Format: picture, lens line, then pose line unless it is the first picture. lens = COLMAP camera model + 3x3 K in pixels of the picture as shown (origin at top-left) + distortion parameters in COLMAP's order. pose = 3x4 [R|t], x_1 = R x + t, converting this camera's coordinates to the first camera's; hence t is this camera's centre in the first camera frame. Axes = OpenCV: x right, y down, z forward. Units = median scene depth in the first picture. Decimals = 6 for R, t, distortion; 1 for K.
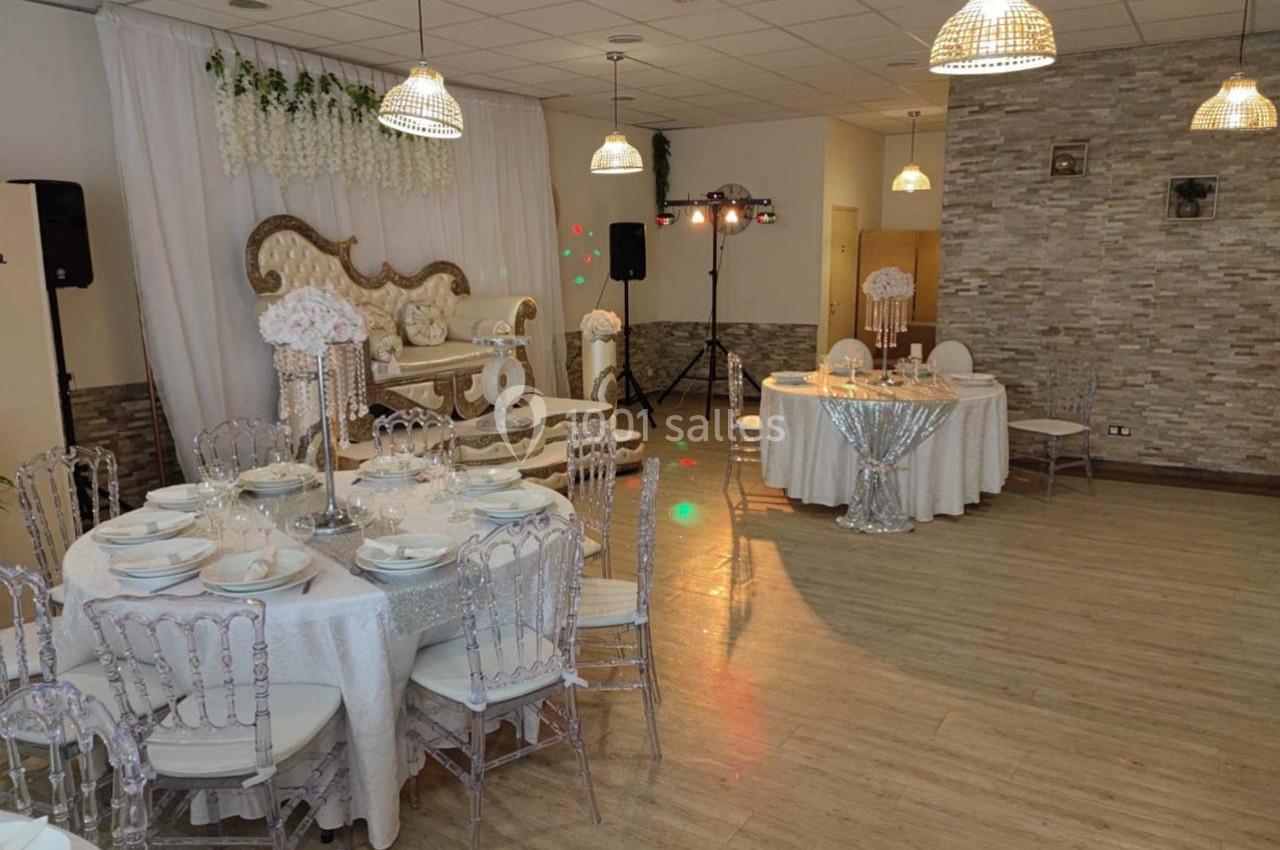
lens RADIAL K [[912.2, 0, 662.1], [0, 912.2, 434.3], [0, 0, 1]] dist [0.049621, -0.045677]
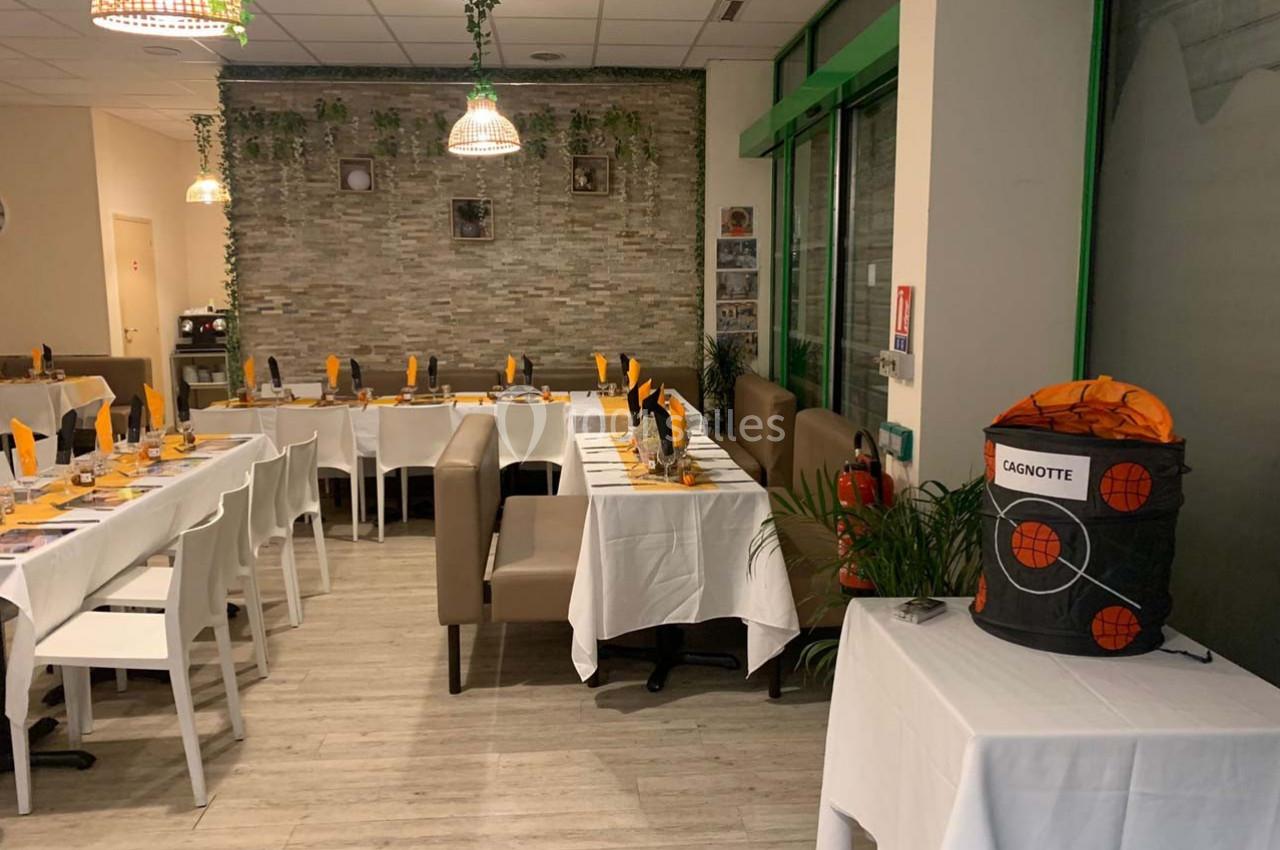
lens RADIAL K [[954.0, 0, 603.4], [0, 954.0, 424.7], [0, 0, 1]] dist [0.060483, -0.058029]
pose [[0.827540, -0.079089, 0.555807, 0.069503], [0.106088, 0.994220, -0.016482, 0.009949], [-0.551291, 0.072604, 0.831148, 0.028478]]
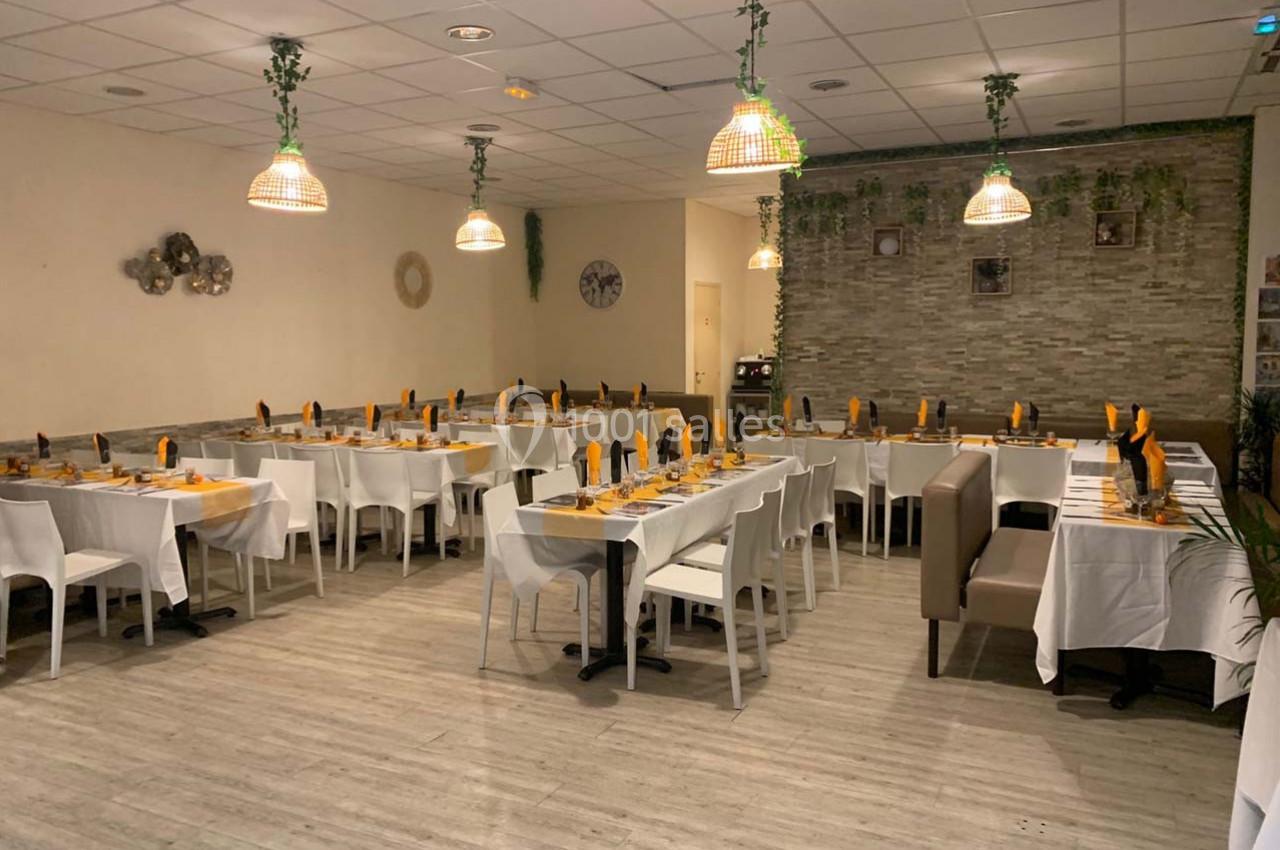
lens RADIAL K [[954.0, 0, 662.6], [0, 954.0, 426.9], [0, 0, 1]] dist [0.060483, -0.058029]
pose [[0.993905, -0.010160, 0.109767, 0.037619], [0.020505, 0.995406, -0.093527, 0.030264], [-0.108312, 0.095208, 0.989547, -0.105254]]
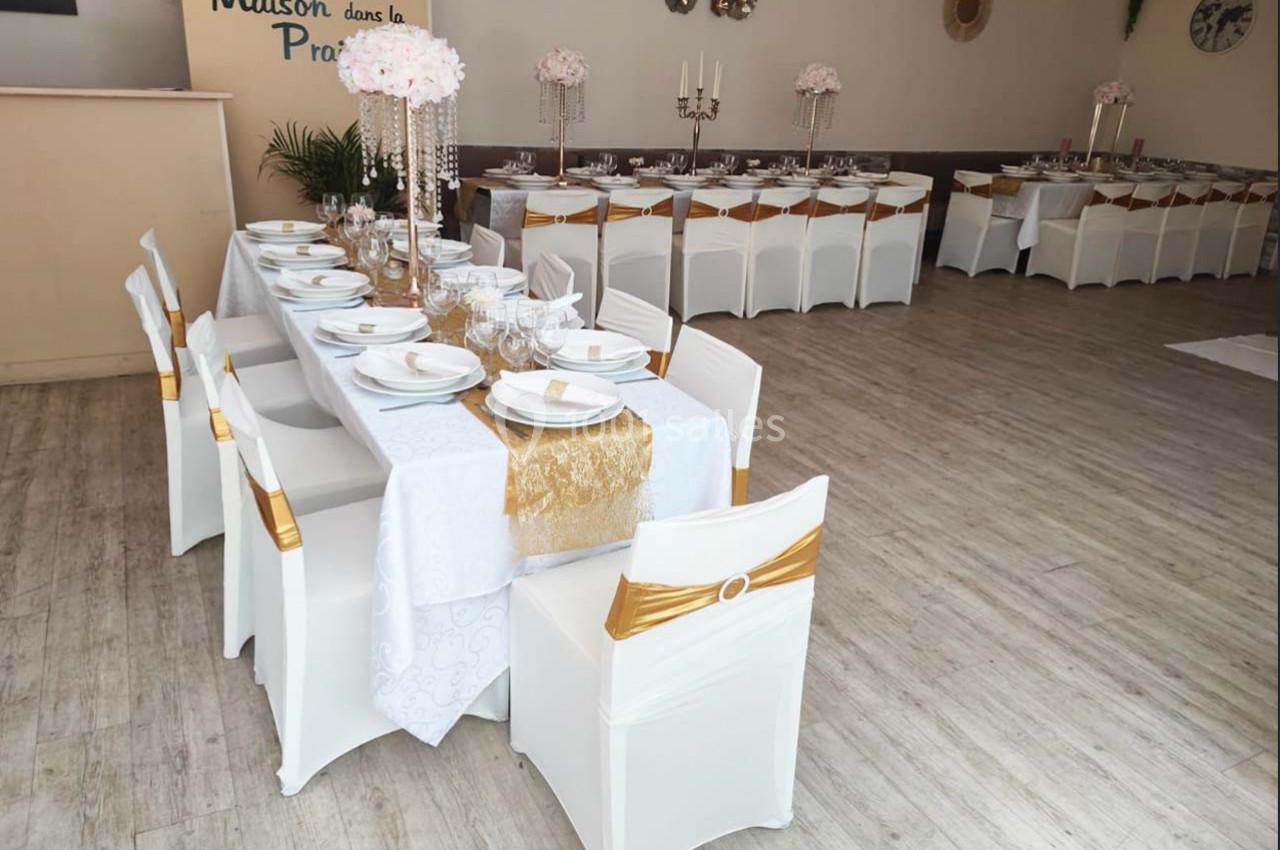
lens RADIAL K [[954.0, 0, 689.9], [0, 954.0, 421.1], [0, 0, 1]] dist [0.060483, -0.058029]
pose [[0.870203, 0.219626, -0.441034, 0.178016], [-0.154308, 0.971604, 0.179374, 0.025501], [0.467905, -0.088037, 0.879383, -0.004022]]
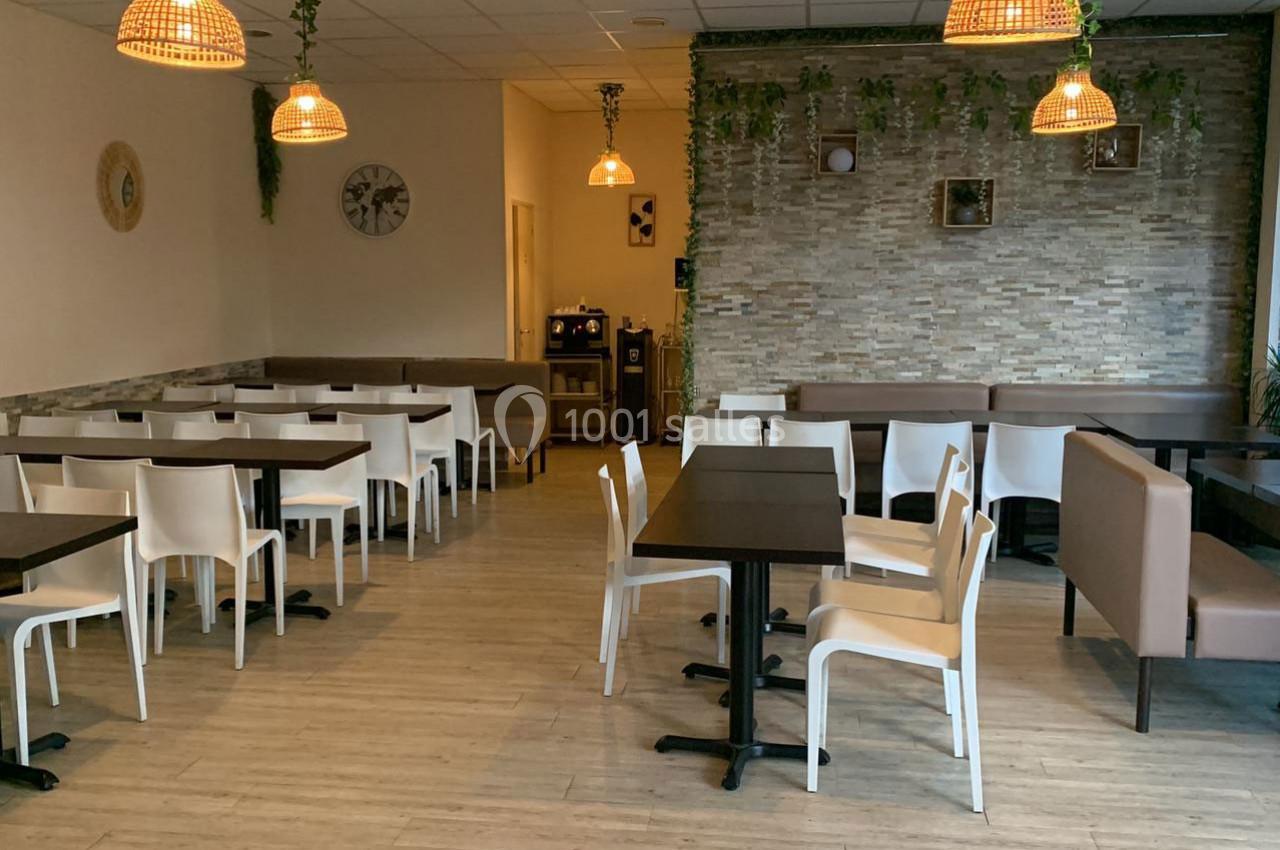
lens RADIAL K [[1266.4, 0, 653.9], [0, 1266.4, 466.7], [0, 0, 1]] dist [0.051555, 0.000000]
pose [[0.911973, -0.055397, 0.406493, -0.198709], [0.072060, 0.997067, -0.025786, 0.004344], [-0.403872, 0.052808, 0.913290, 0.023304]]
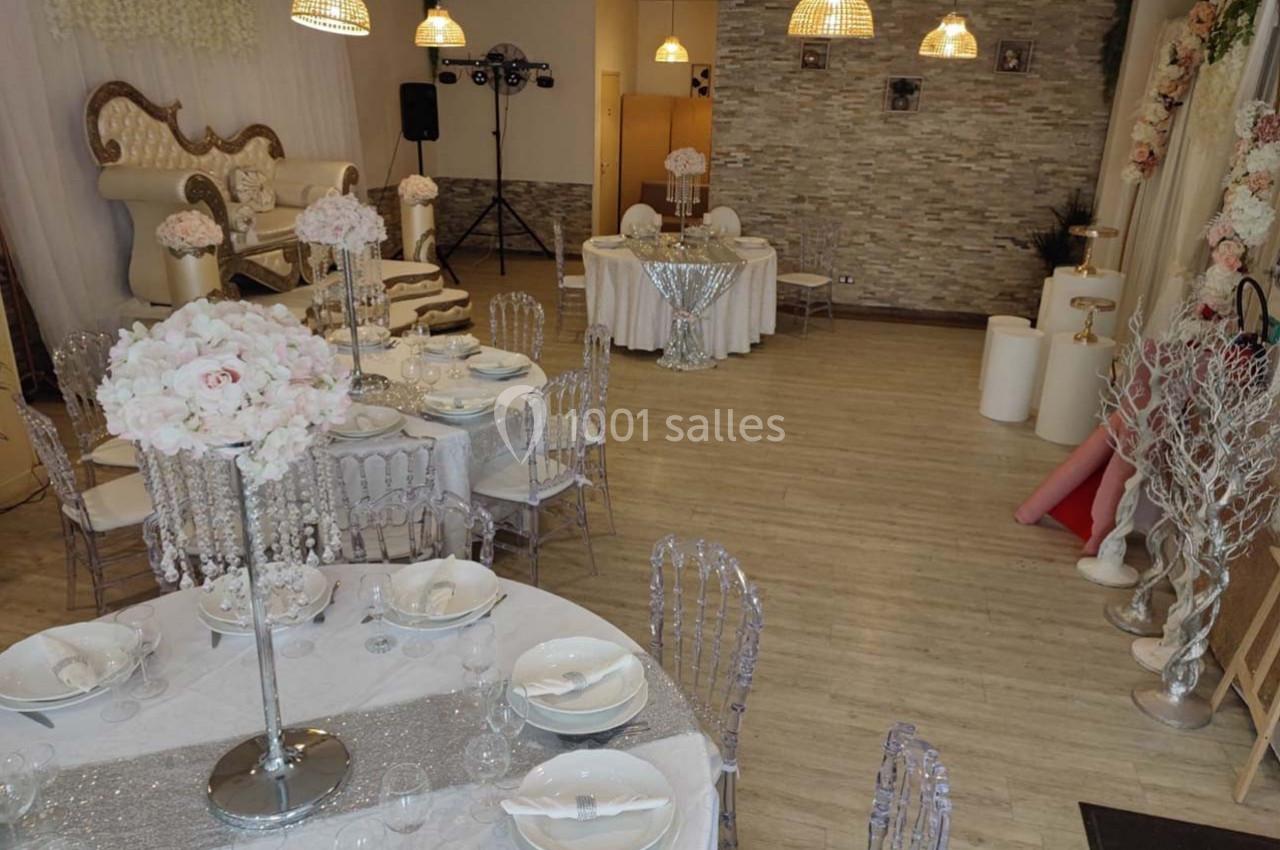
lens RADIAL K [[912.2, 0, 649.6], [0, 912.2, 426.7], [0, 0, 1]] dist [0.049621, -0.045677]
pose [[0.952093, -0.070751, 0.297512, -0.161657], [0.020588, 0.985491, 0.168473, -0.023509], [-0.305115, -0.154277, 0.939736, -0.148241]]
